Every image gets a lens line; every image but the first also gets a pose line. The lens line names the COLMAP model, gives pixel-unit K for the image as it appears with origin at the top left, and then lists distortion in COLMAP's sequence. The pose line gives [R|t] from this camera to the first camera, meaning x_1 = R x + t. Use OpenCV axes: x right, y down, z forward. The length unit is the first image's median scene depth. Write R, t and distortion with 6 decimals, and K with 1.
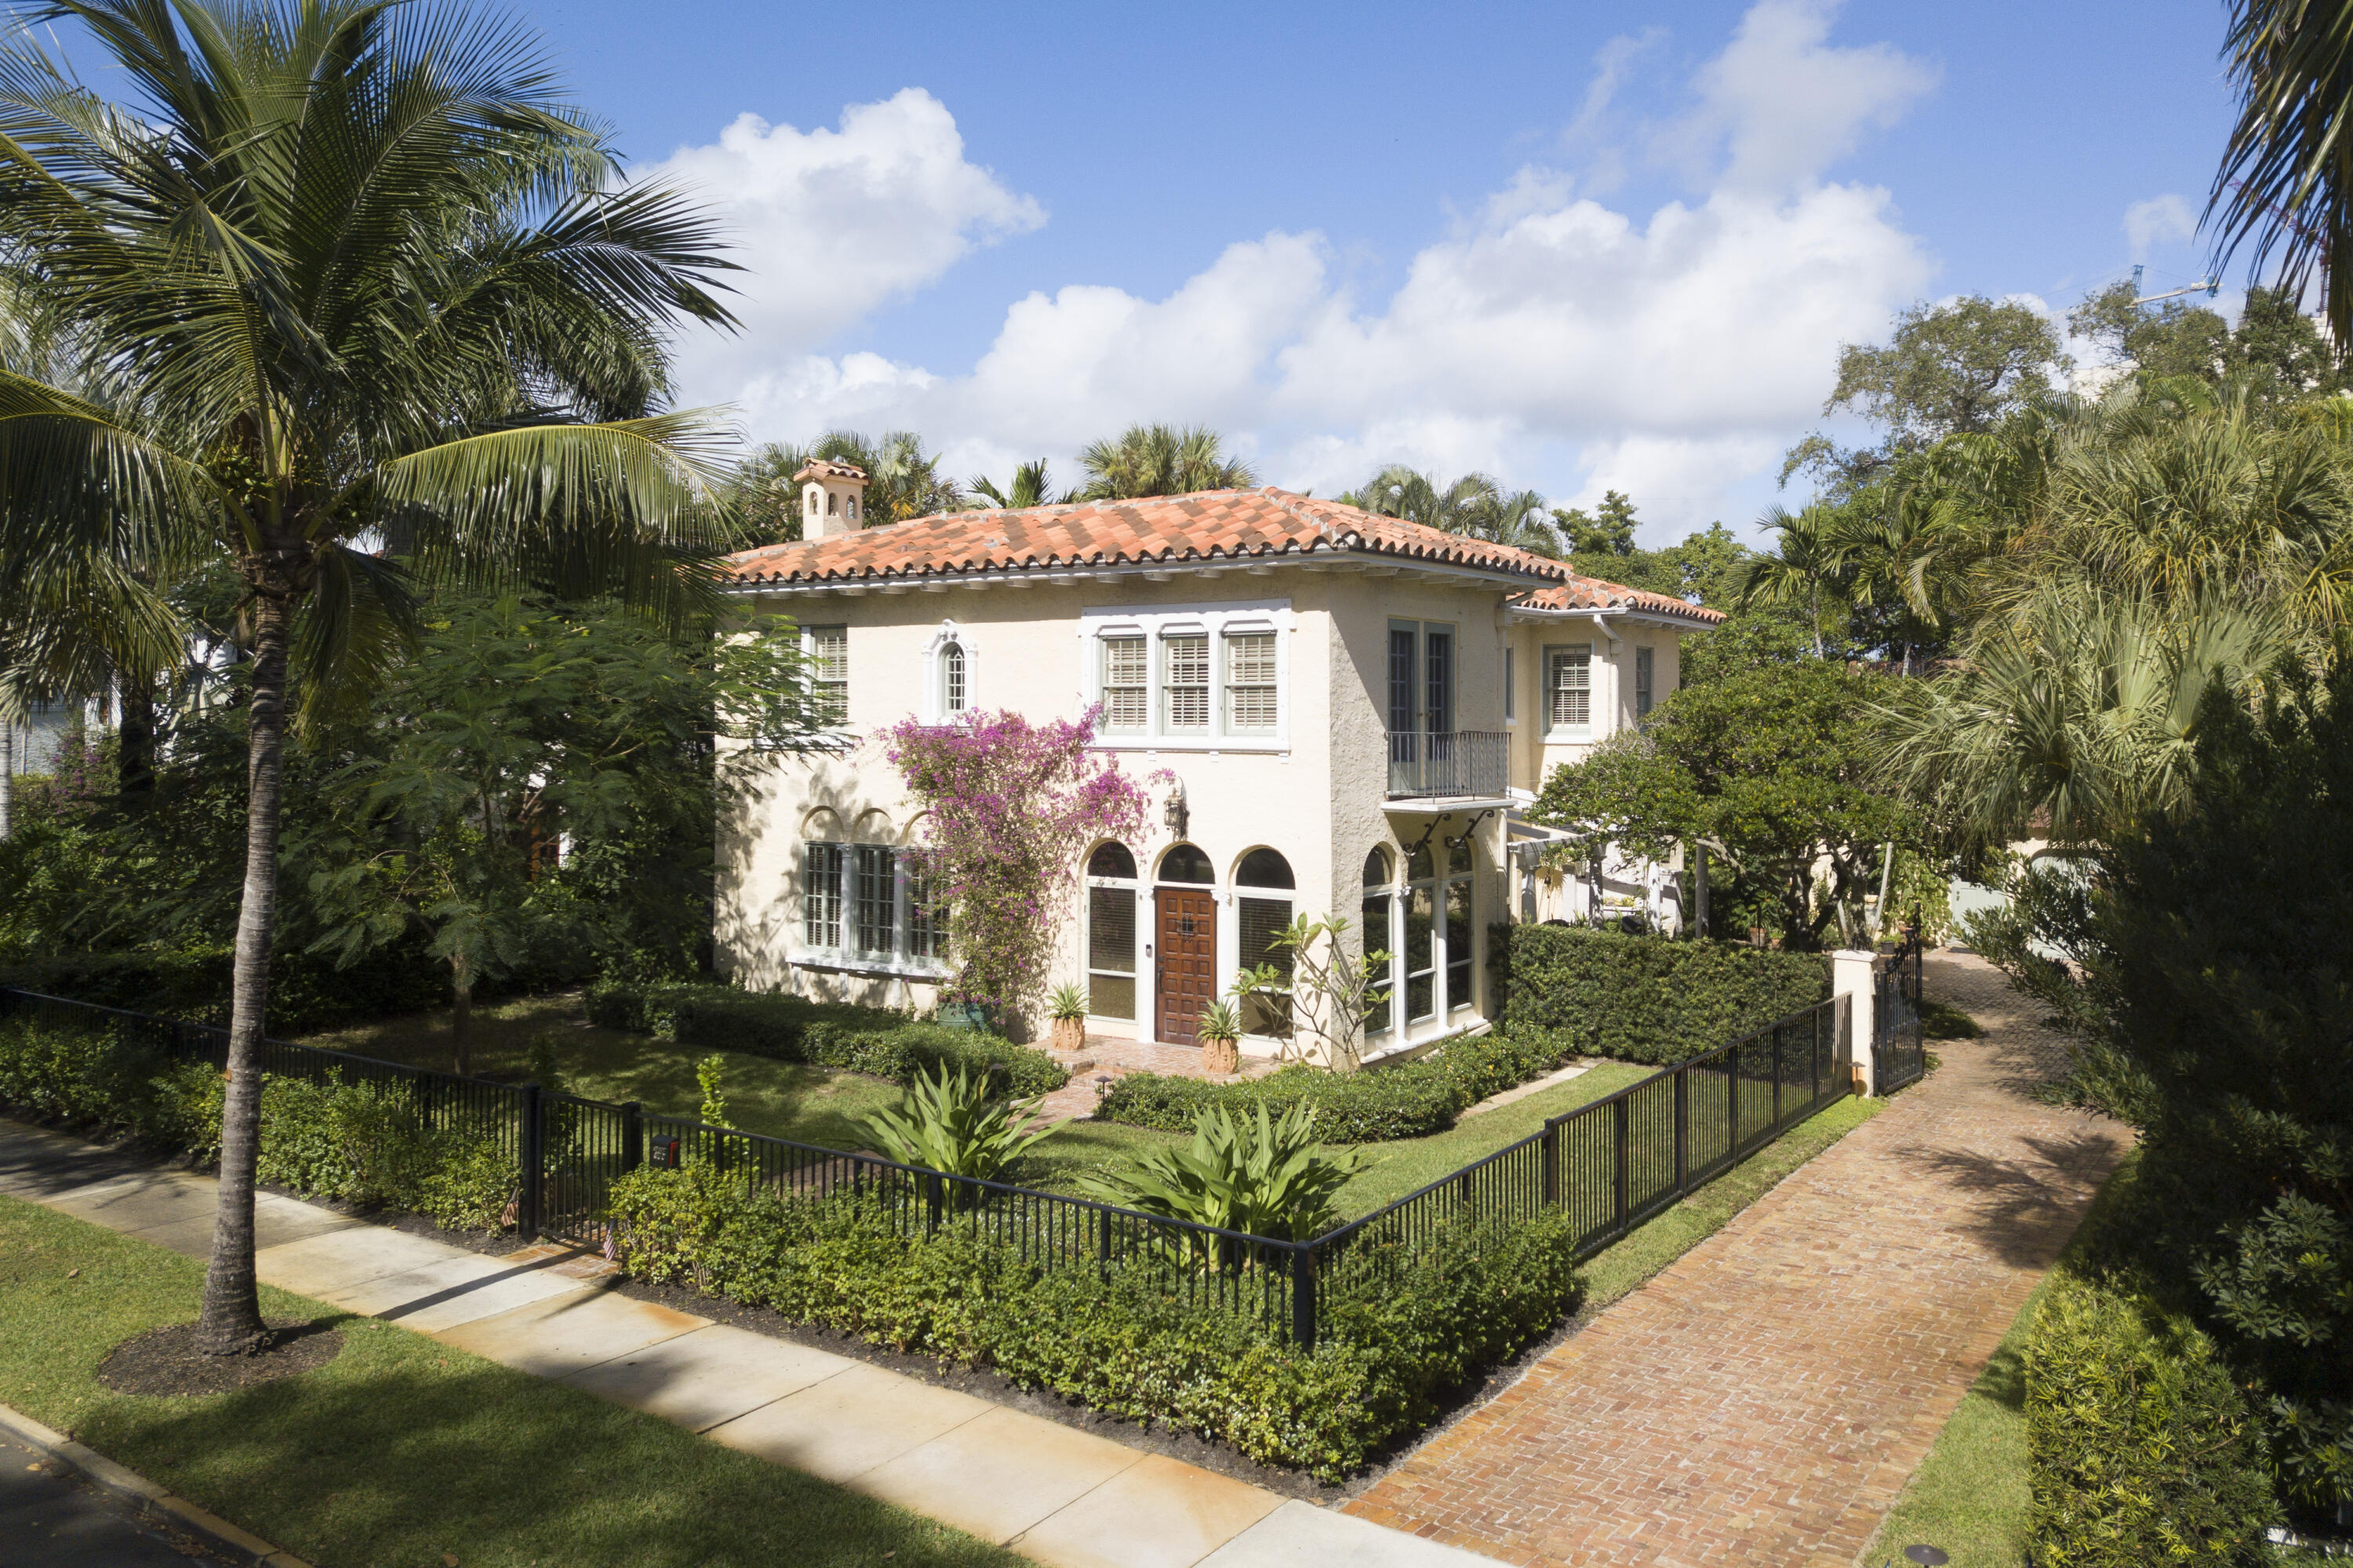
lens RADIAL K [[1777.4, 0, 1167.4], [0, 1777.4, 713.7], [0, 0, 1]] dist [0.097578, -0.181769]
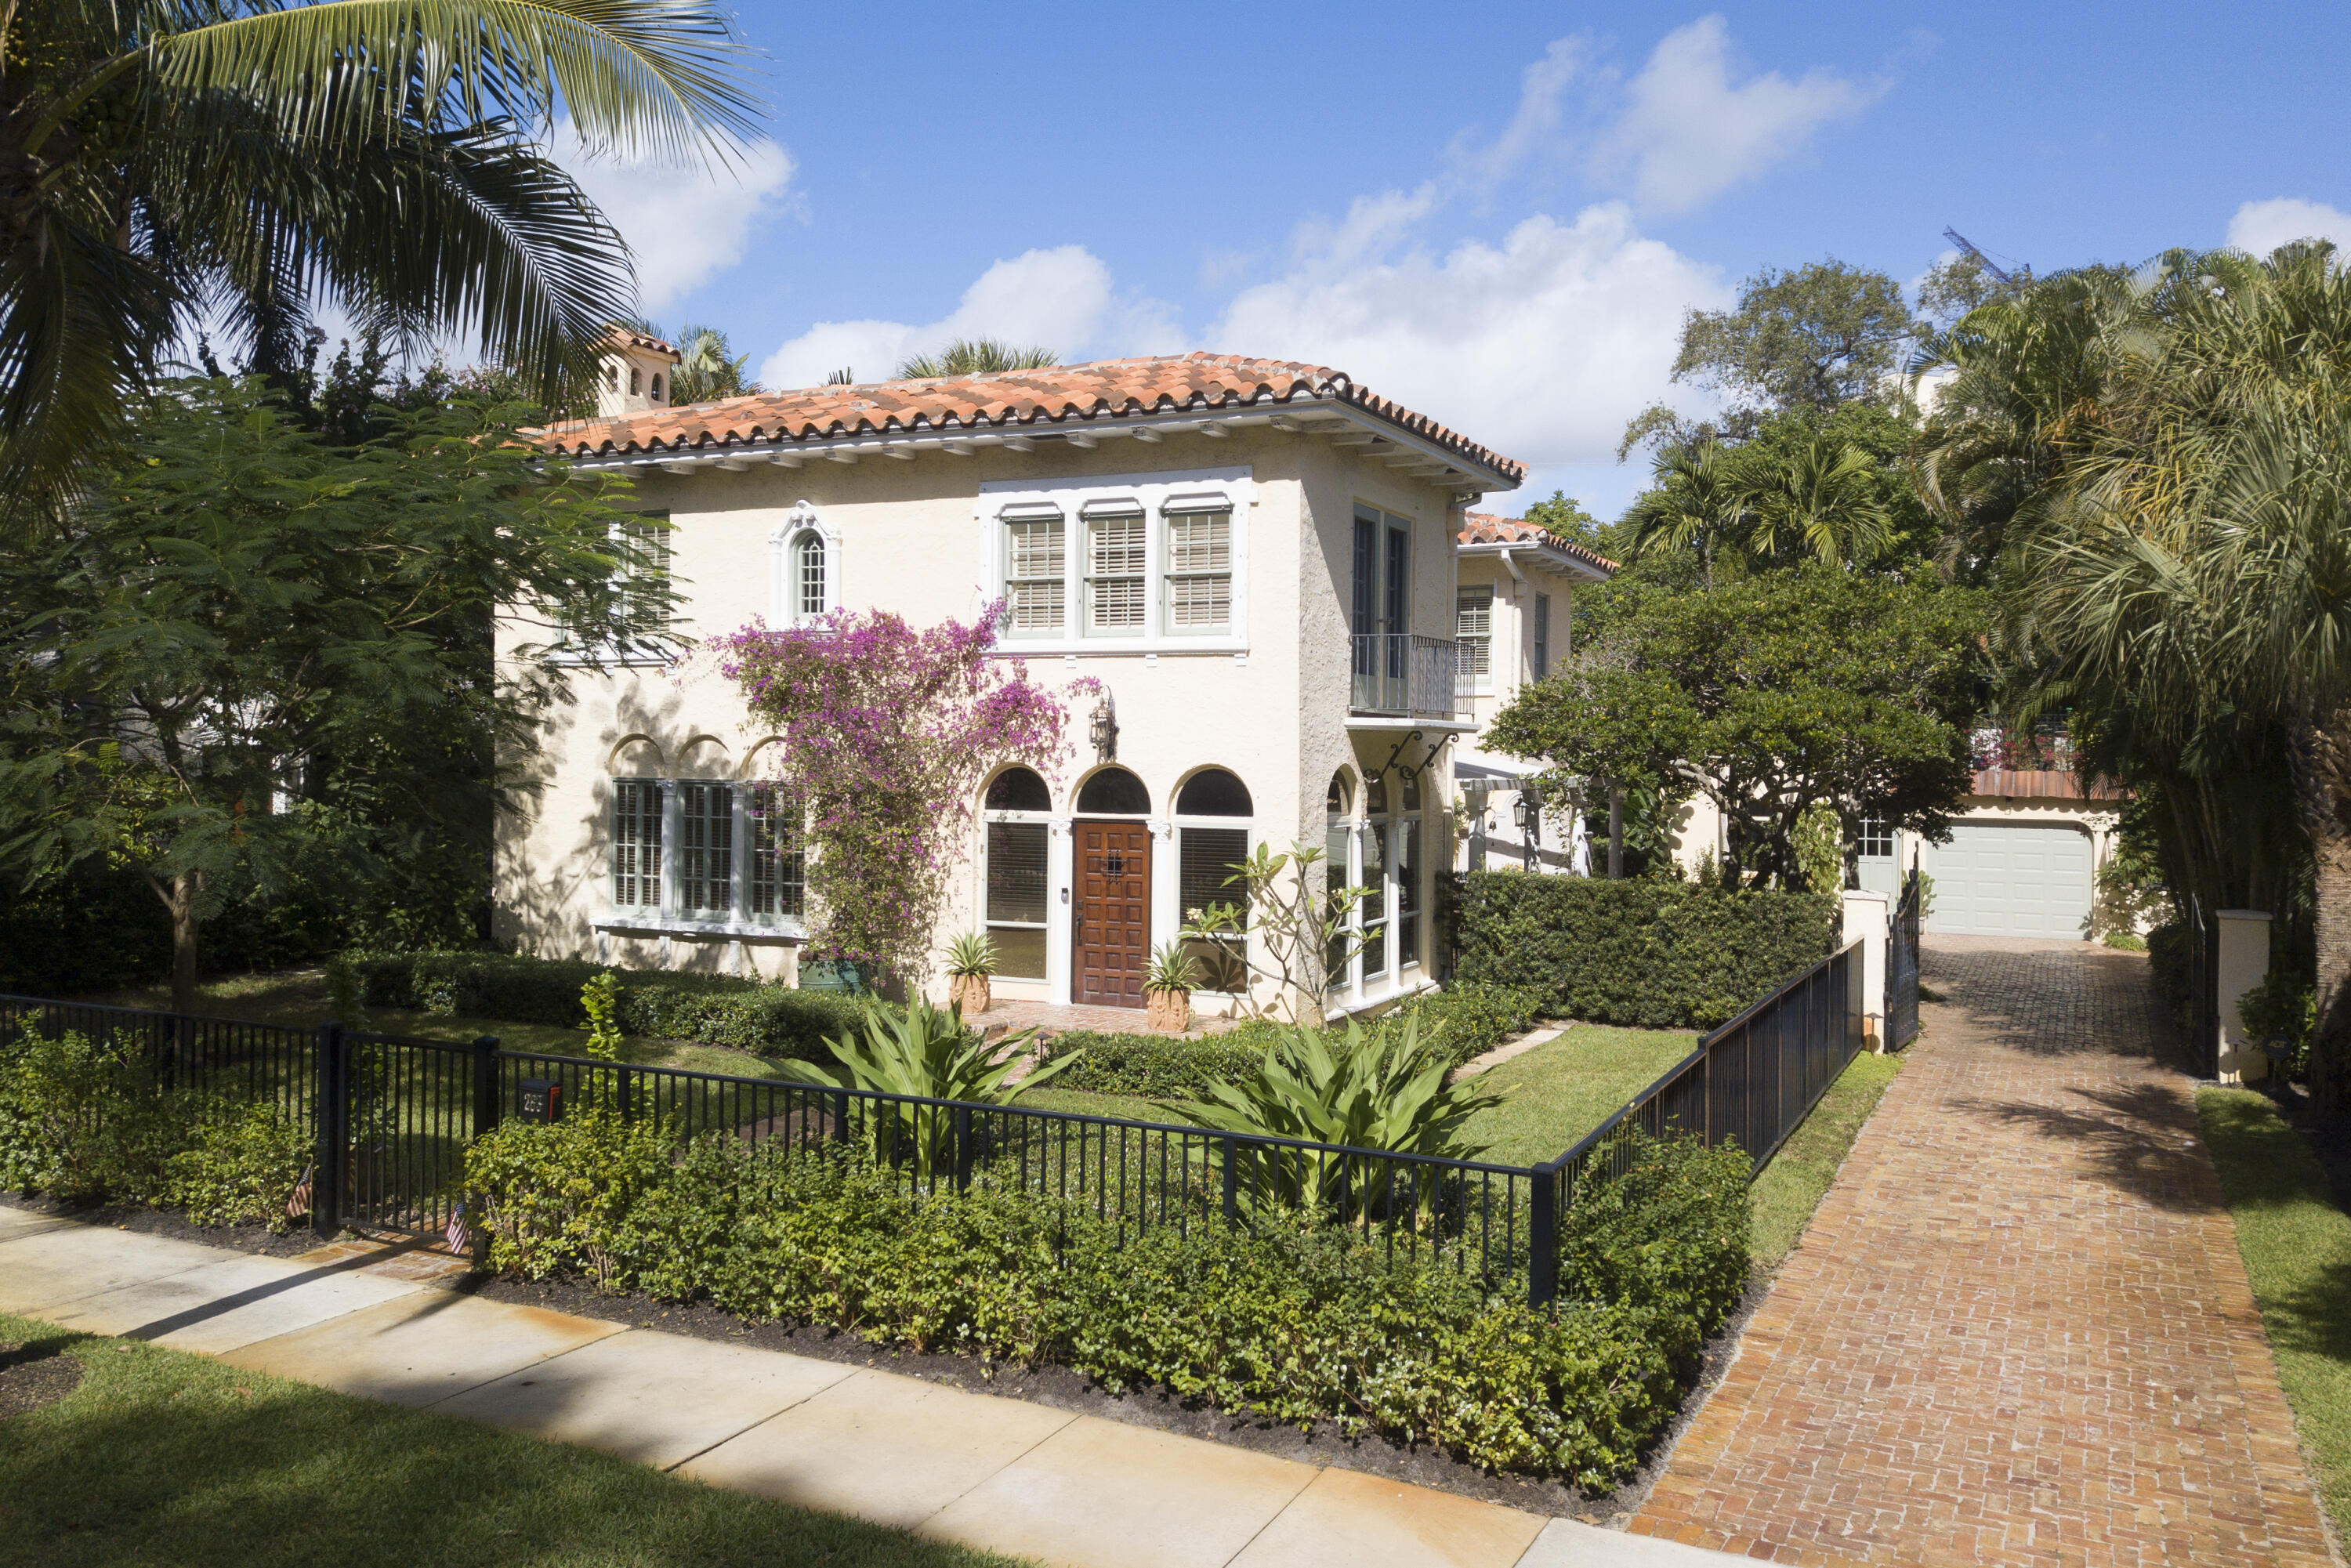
lens RADIAL K [[1846.1, 0, 1175.5], [0, 1846.1, 784.0], [0, 0, 1]] dist [0.064925, -0.088357]
pose [[0.988199, 0.007424, 0.152993, -0.095898], [-0.010738, 0.999725, 0.020848, 0.065444], [-0.152796, -0.022245, 0.988007, 0.148558]]
